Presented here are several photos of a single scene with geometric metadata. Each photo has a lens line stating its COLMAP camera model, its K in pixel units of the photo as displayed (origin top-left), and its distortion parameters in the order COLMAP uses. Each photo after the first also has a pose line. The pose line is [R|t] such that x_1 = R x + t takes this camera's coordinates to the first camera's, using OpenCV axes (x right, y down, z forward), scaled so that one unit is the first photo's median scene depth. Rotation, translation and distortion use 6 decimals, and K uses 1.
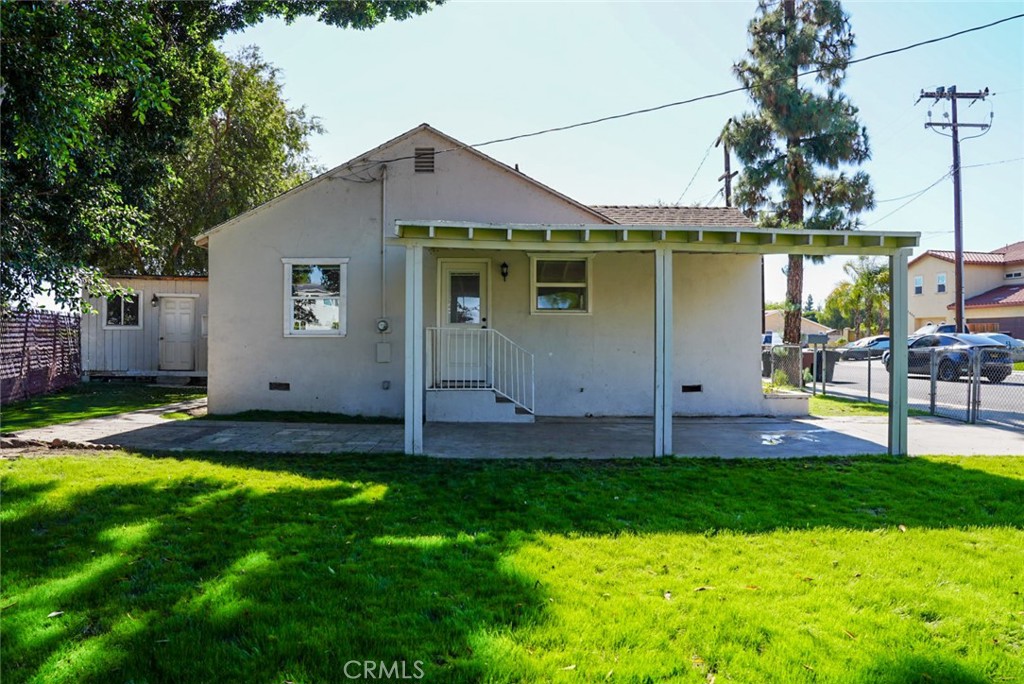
lens RADIAL K [[701.6, 0, 513.5], [0, 701.6, 338.4], [0, 0, 1]] dist [-0.119260, 0.090990]
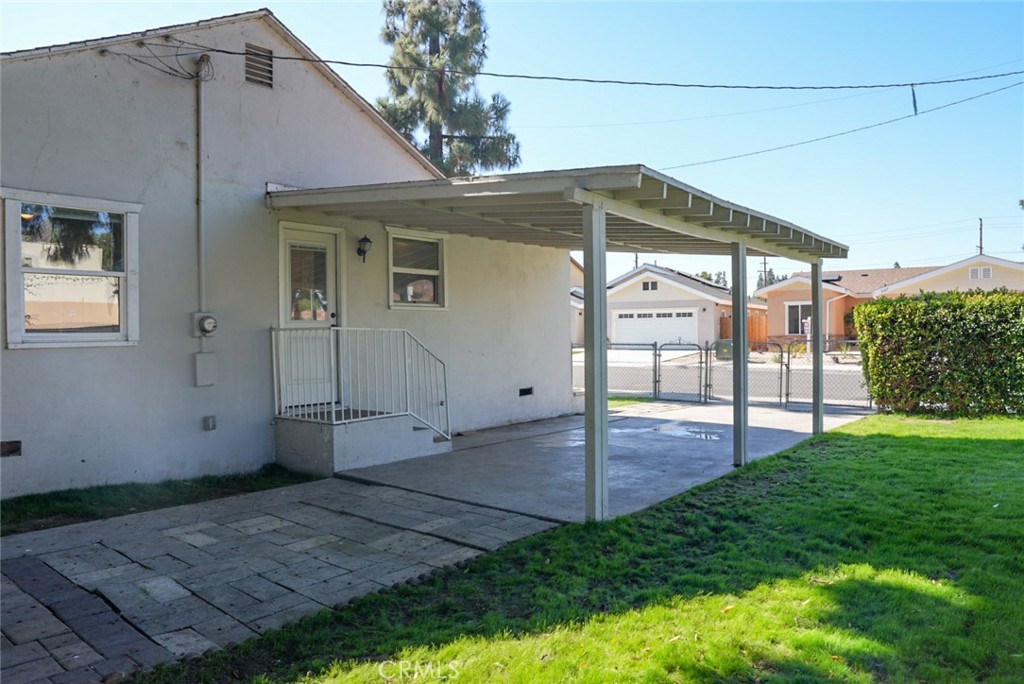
lens RADIAL K [[701.6, 0, 513.5], [0, 701.6, 338.4], [0, 0, 1]] dist [-0.119260, 0.090990]
pose [[0.655587, -0.018270, 0.754899, -0.452113], [0.012737, 0.999833, 0.013137, -0.010525], [-0.755013, 0.001003, 0.655710, 0.409678]]
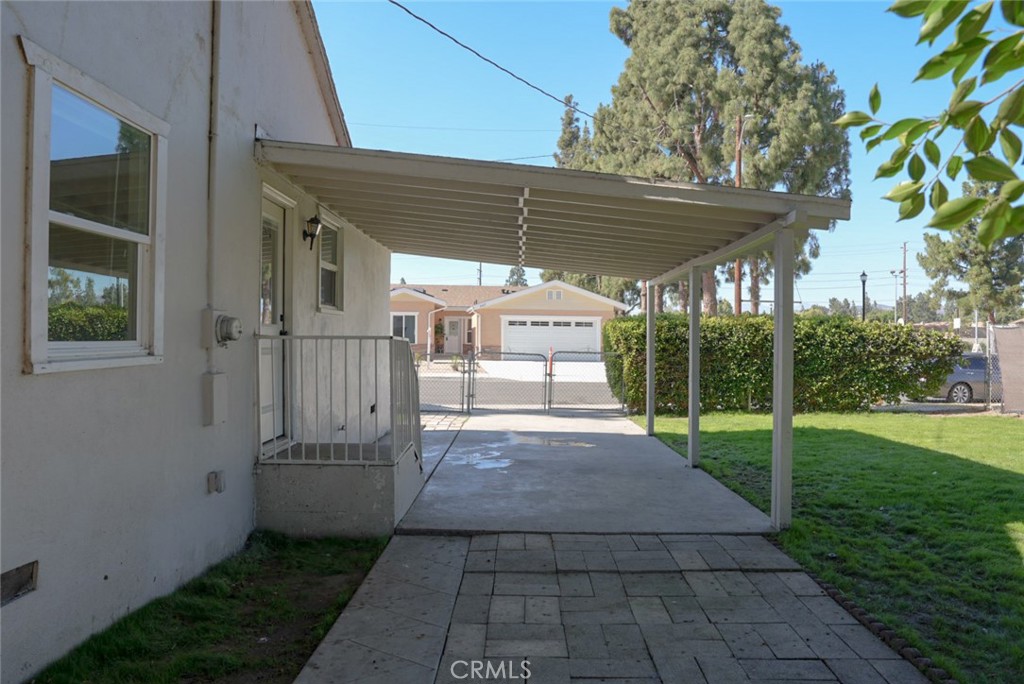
lens RADIAL K [[701.6, 0, 513.5], [0, 701.6, 338.4], [0, 0, 1]] dist [-0.119260, 0.090990]
pose [[0.032167, -0.004496, 0.999472, -0.550727], [-0.008405, 0.999953, 0.004769, -0.015796], [-0.999447, -0.008554, 0.032127, 0.816249]]
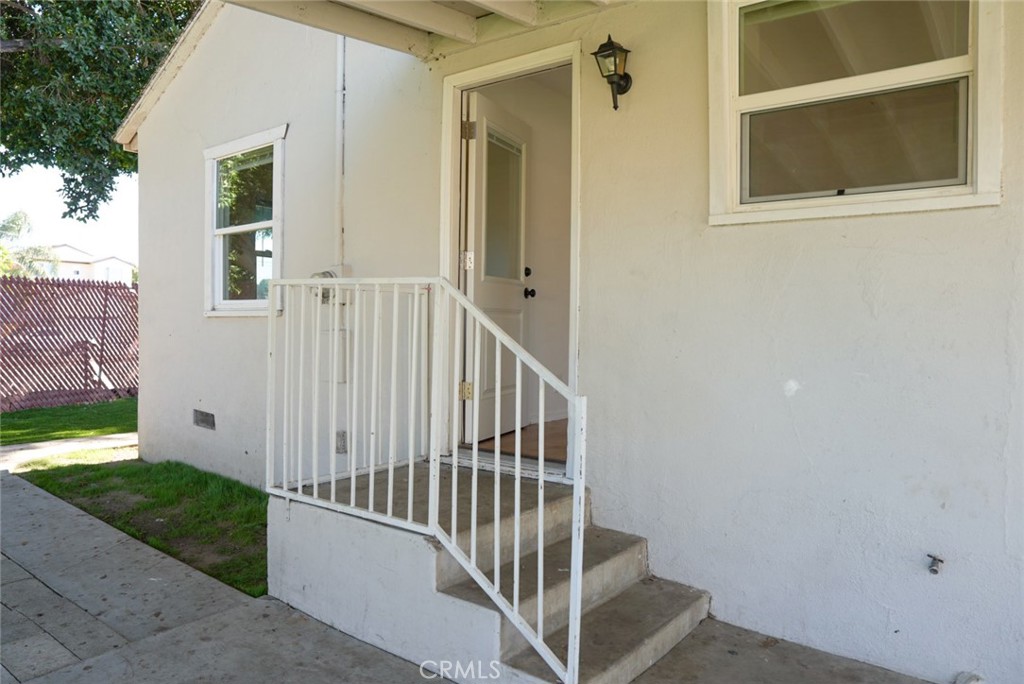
lens RADIAL K [[701.6, 0, 513.5], [0, 701.6, 338.4], [0, 0, 1]] dist [-0.119260, 0.090990]
pose [[0.773823, 0.017684, -0.633155, 0.127228], [-0.004012, 0.999727, 0.023019, 0.001517], [0.633389, -0.015273, 0.773683, 0.761101]]
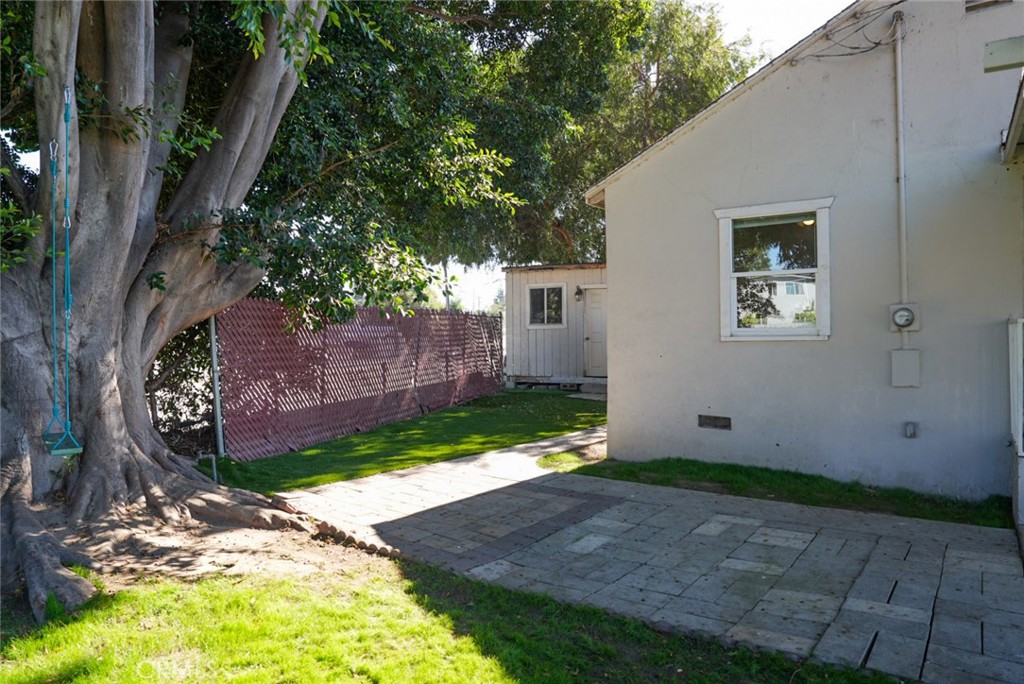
lens RADIAL K [[701.6, 0, 513.5], [0, 701.6, 338.4], [0, 0, 1]] dist [-0.119260, 0.090990]
pose [[0.800353, -0.008580, -0.599468, -0.112791], [0.014737, 0.999877, 0.005365, -0.009525], [0.599348, -0.013129, 0.800381, 0.405028]]
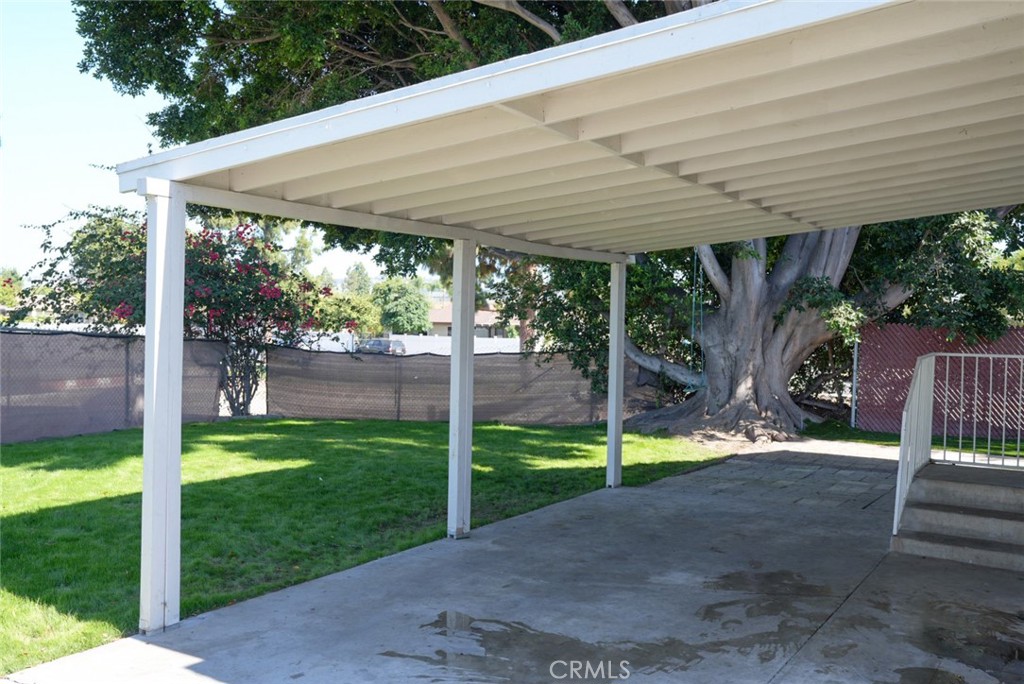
lens RADIAL K [[932.7, 0, 512.0], [0, 932.7, 342.0], [0, 0, 1]] dist [-0.027943, 0.102333]
pose [[-0.552142, 0.000793, -0.833750, 0.637060], [-0.017545, 0.999767, 0.012570, -0.028459], [0.833565, 0.021568, -0.551999, 1.026417]]
